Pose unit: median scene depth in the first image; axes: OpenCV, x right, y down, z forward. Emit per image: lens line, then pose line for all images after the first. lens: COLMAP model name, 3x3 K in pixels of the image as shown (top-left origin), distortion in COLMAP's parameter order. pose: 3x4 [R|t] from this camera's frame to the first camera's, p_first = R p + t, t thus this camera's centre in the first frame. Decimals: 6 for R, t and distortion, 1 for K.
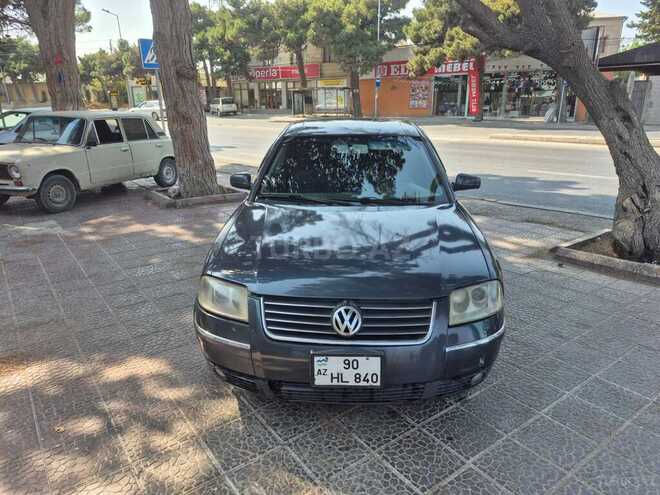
lens RADIAL K [[463.3, 0, 330.0], [0, 463.3, 247.5], [0, 0, 1]] dist [0.036029, -0.033984]
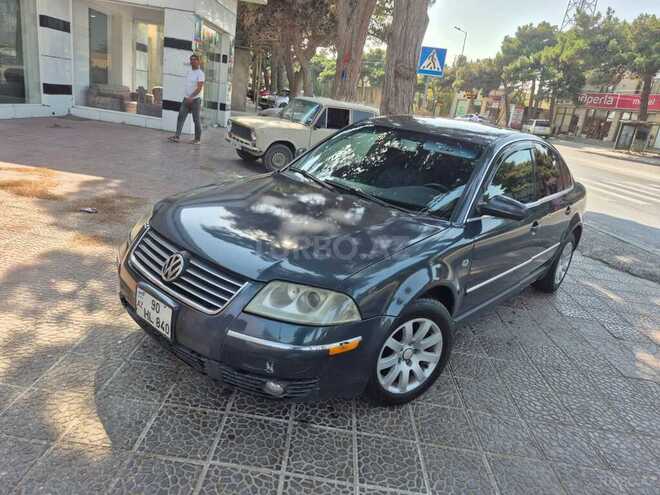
lens RADIAL K [[455.9, 0, 330.0], [0, 455.9, 247.5], [0, 0, 1]] dist [0.032851, -0.030323]
pose [[0.774578, 0.293503, -0.560254, 0.231771], [-0.310531, 0.948171, 0.067399, -0.016443], [0.550998, 0.121771, 0.825574, 0.093101]]
